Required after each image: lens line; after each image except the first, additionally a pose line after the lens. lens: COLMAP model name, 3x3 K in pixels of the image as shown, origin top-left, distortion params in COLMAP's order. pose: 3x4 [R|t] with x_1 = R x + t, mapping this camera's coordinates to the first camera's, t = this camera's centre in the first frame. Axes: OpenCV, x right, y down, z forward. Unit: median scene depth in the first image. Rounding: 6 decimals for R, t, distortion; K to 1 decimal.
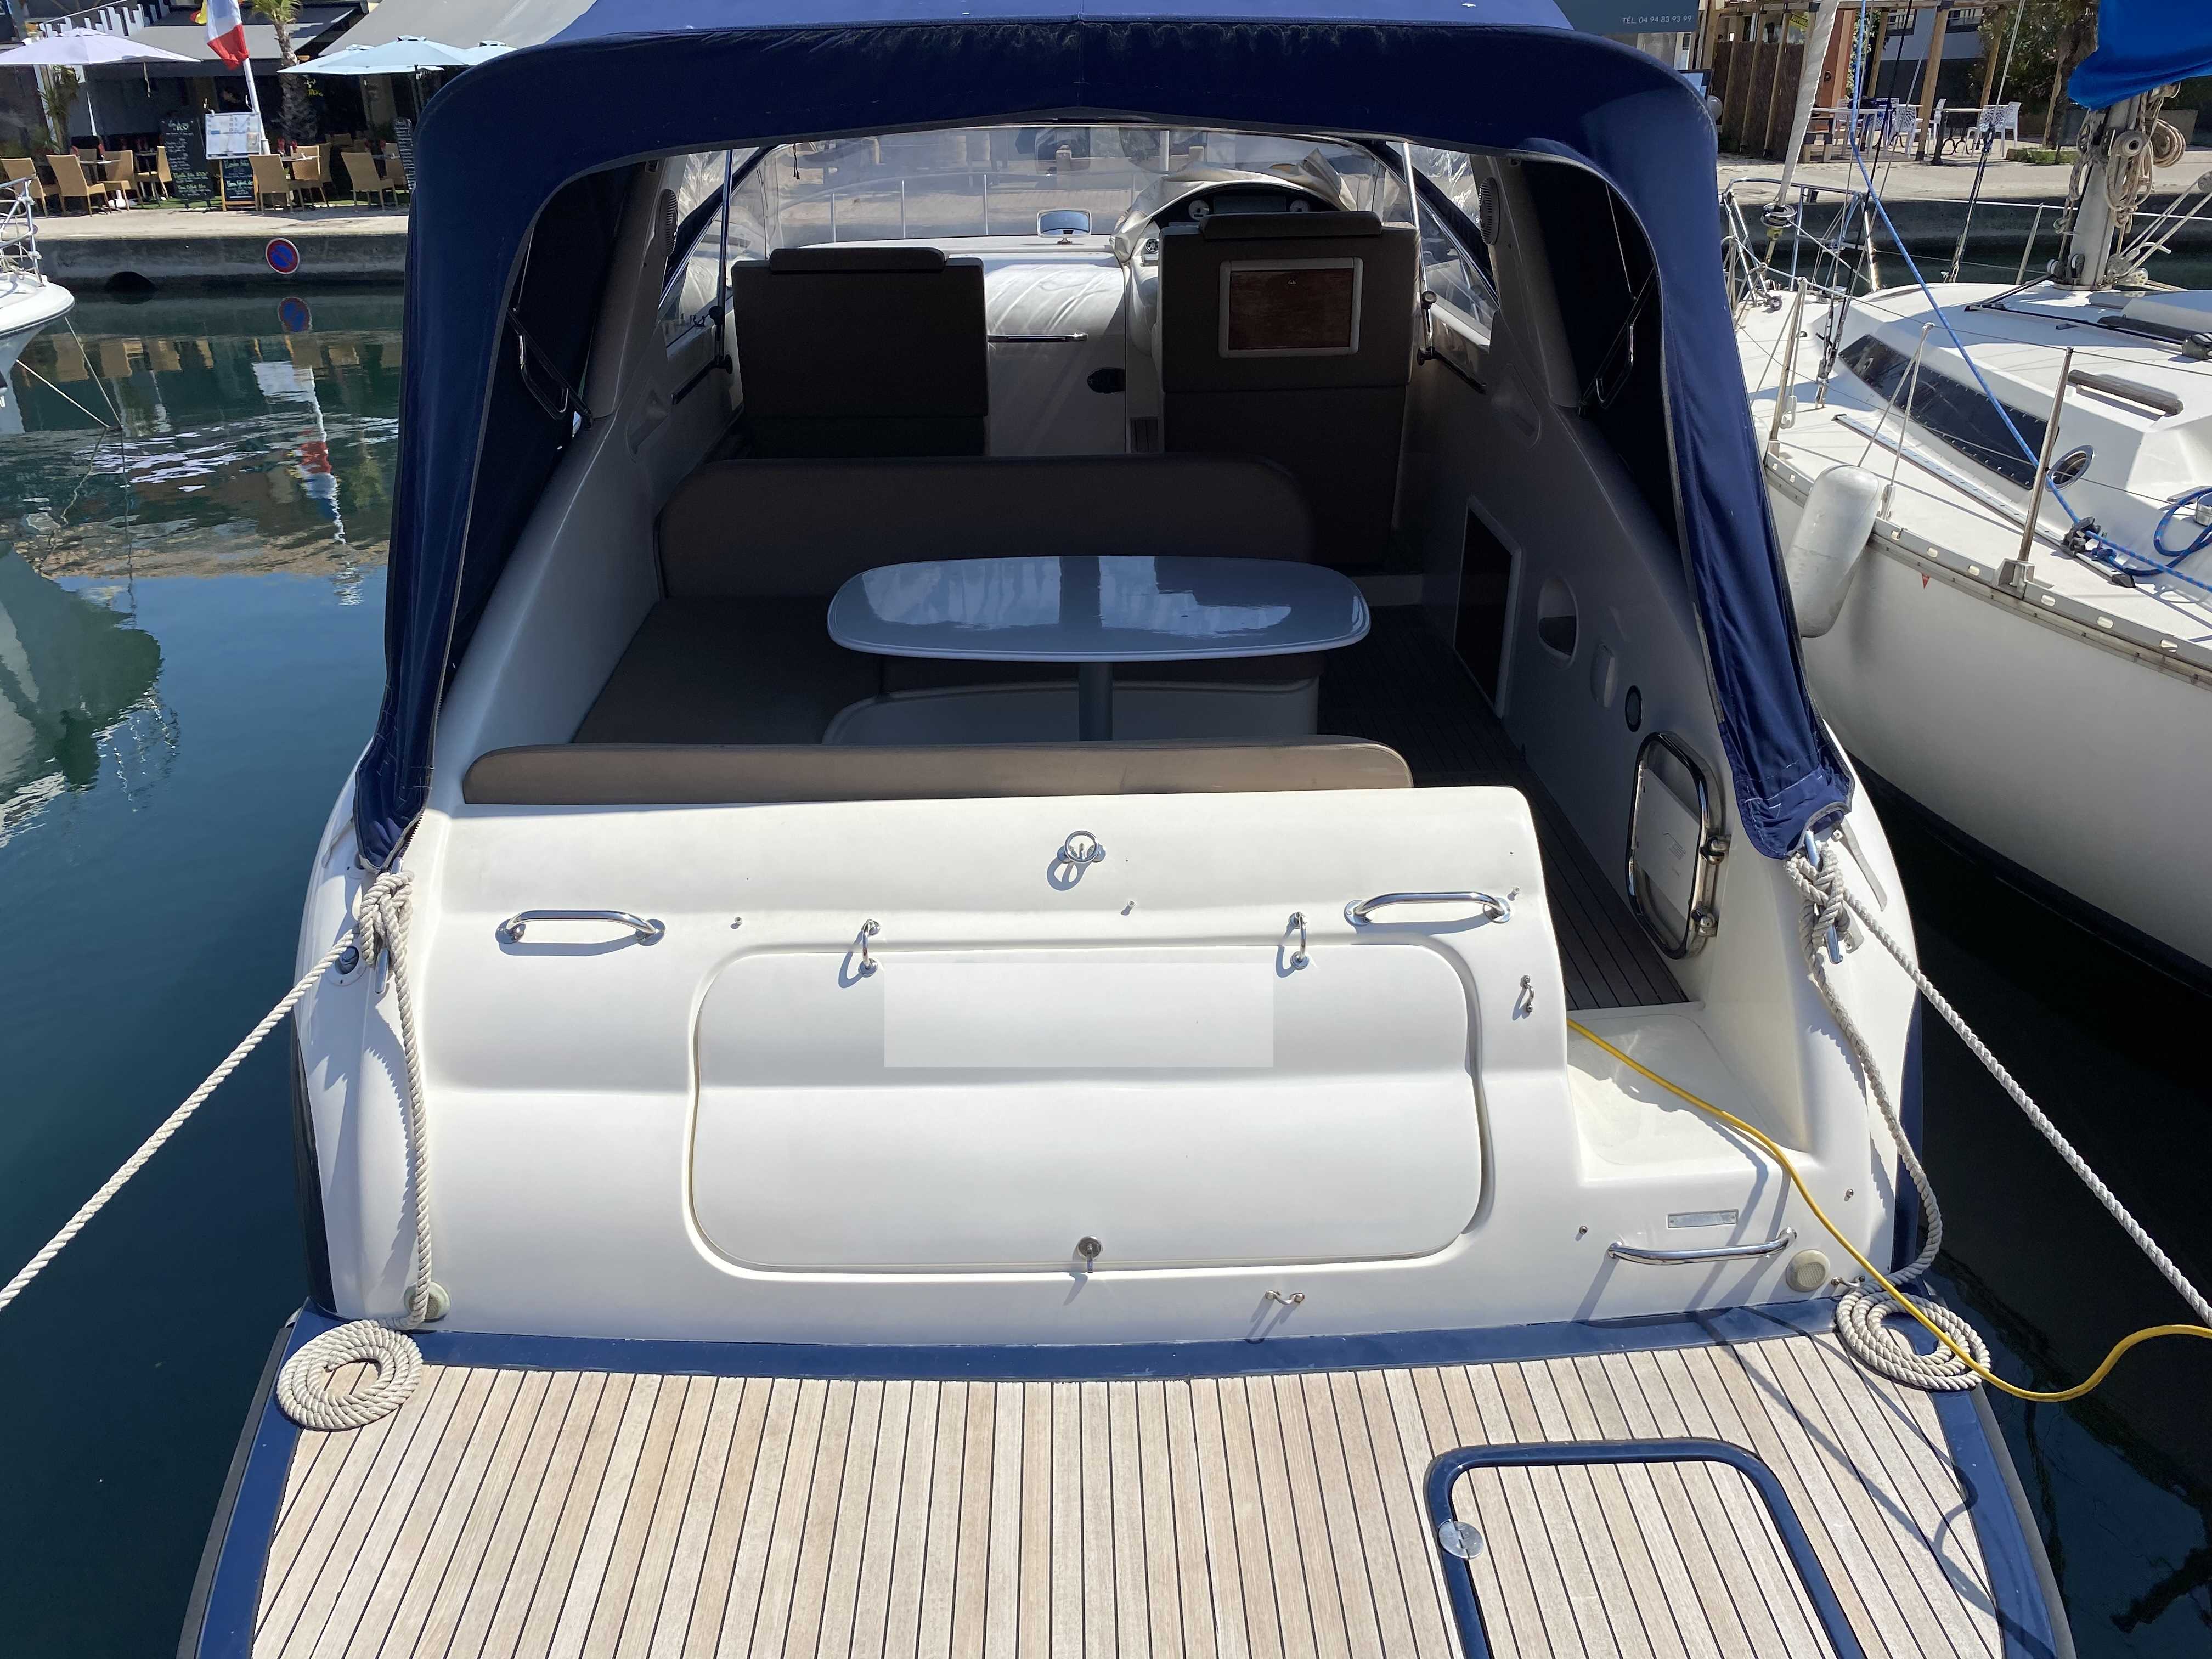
lens RADIAL K [[1605.7, 0, 1182.2], [0, 1605.7, 827.3], [0, 0, 1]] dist [0.032823, 0.001533]
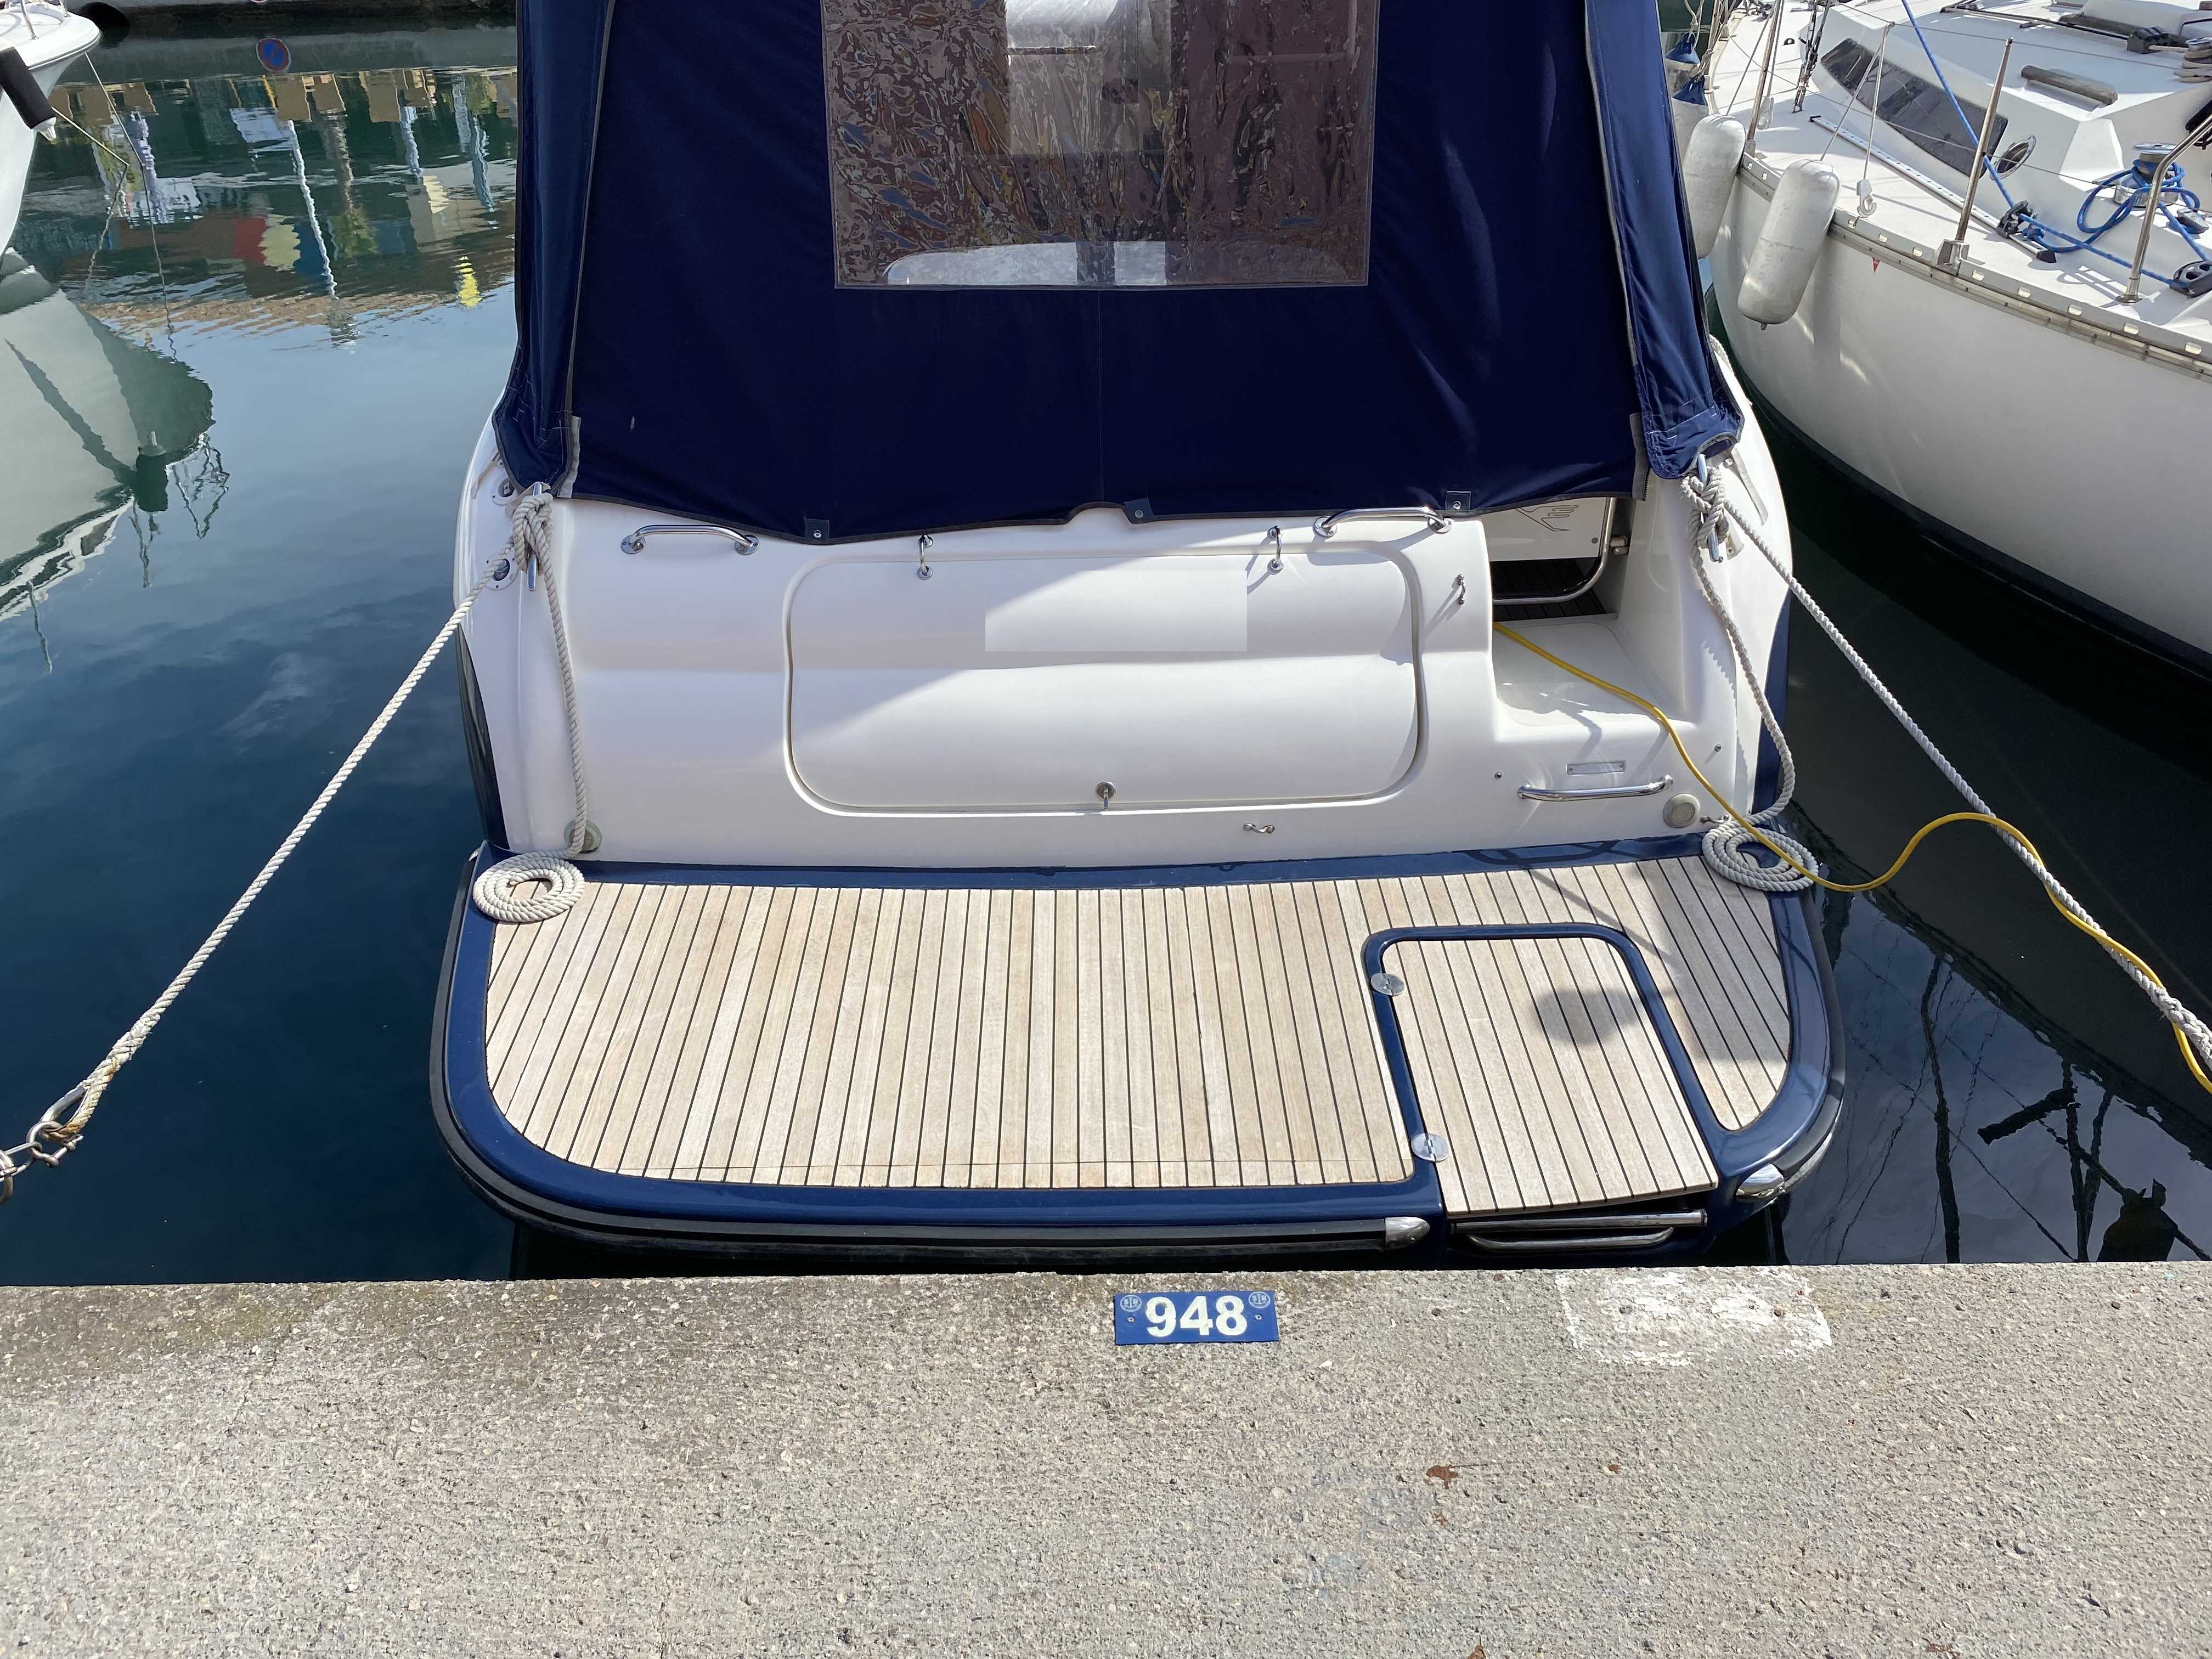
lens RADIAL K [[1700.2, 0, 1153.6], [0, 1700.2, 828.8], [0, 0, 1]] dist [0.160482, -0.181107]
pose [[0.999507, 0.003872, -0.031157, 0.022140], [-0.000518, 0.994263, 0.106958, 0.149003], [0.031392, -0.106889, 0.993775, -0.341119]]
